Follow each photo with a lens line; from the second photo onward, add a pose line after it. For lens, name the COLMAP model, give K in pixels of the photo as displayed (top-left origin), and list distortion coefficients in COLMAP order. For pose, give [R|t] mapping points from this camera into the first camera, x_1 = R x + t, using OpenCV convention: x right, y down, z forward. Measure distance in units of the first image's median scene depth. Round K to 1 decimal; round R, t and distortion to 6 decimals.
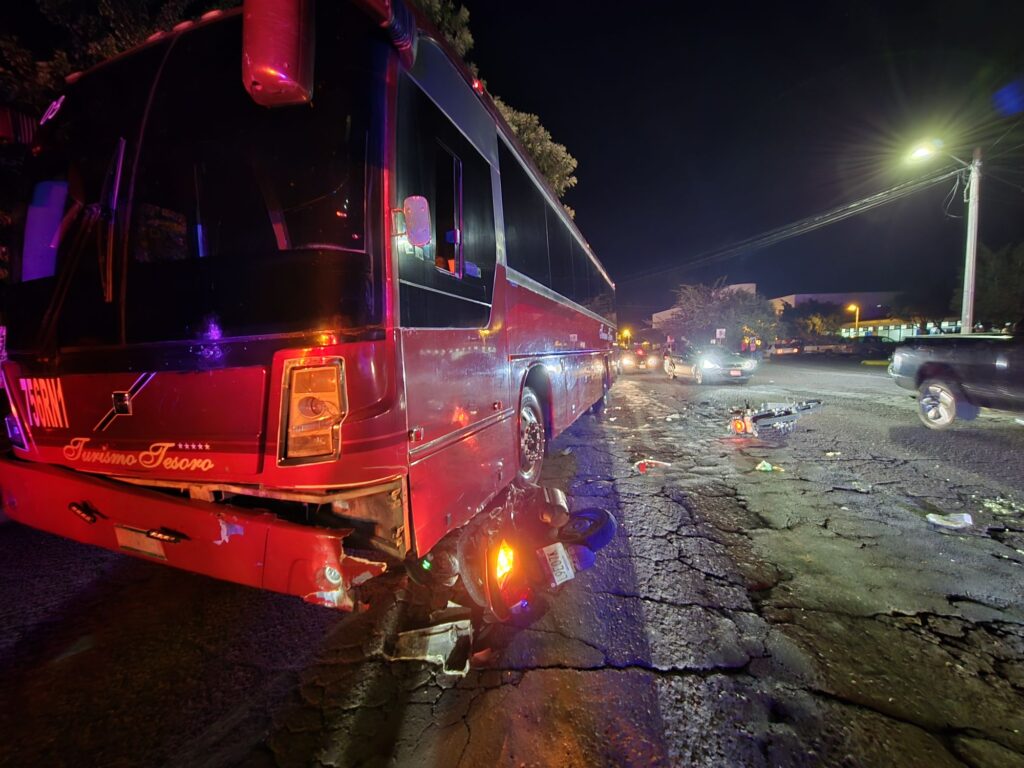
lens RADIAL K [[423.0, 0, 515.3], [0, 423.0, 393.5], [0, 0, 1]] dist [0.001410, 0.000177]
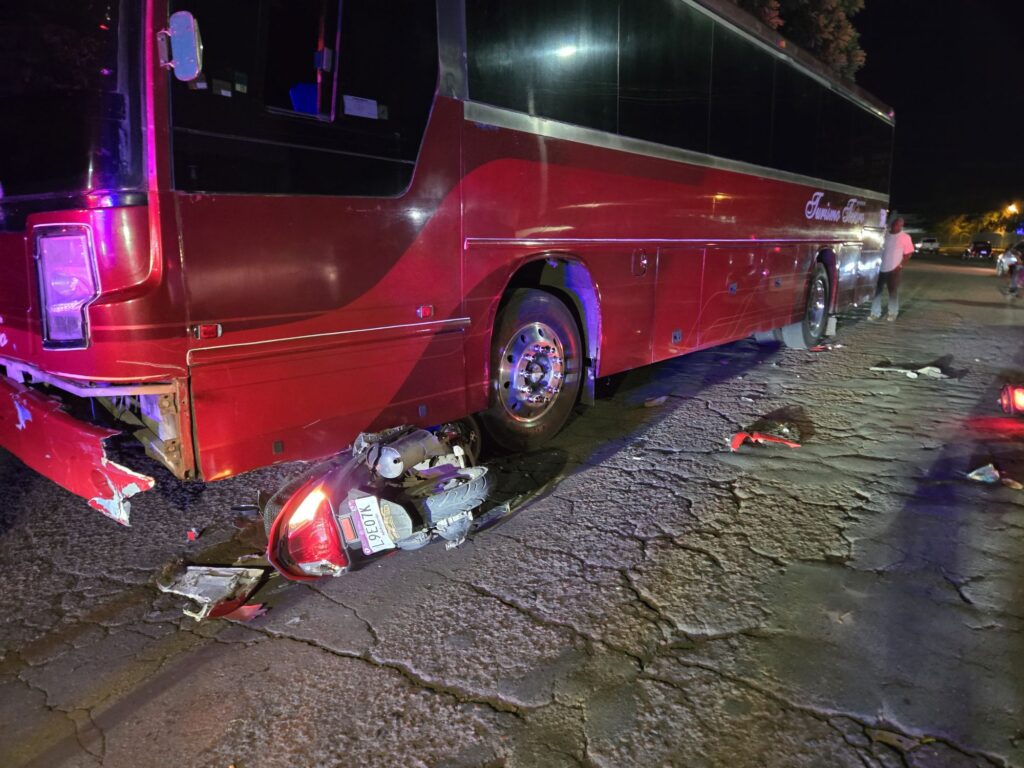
lens RADIAL K [[671.2, 0, 515.5], [0, 671.2, 382.9], [0, 0, 1]] dist [0.084693, -0.066843]
pose [[0.932081, 0.120795, -0.341515, 0.715785], [-0.078987, 0.987851, 0.133832, -0.022126], [0.353533, -0.097767, 0.930299, 0.006530]]
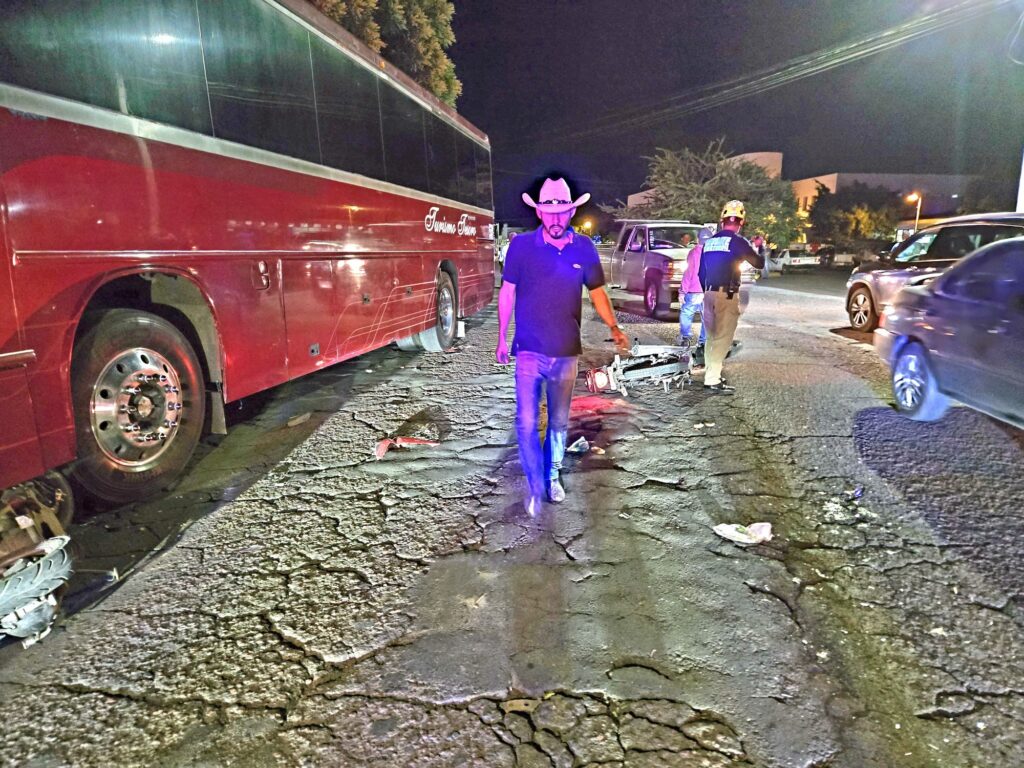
lens RADIAL K [[671.2, 0, 515.5], [0, 671.2, 382.9], [0, 0, 1]] dist [0.084693, -0.066843]
pose [[0.989824, 0.010528, 0.141908, 0.771737], [-0.024275, 0.995134, 0.095489, -0.037526], [-0.140212, -0.097962, 0.985263, 0.050208]]
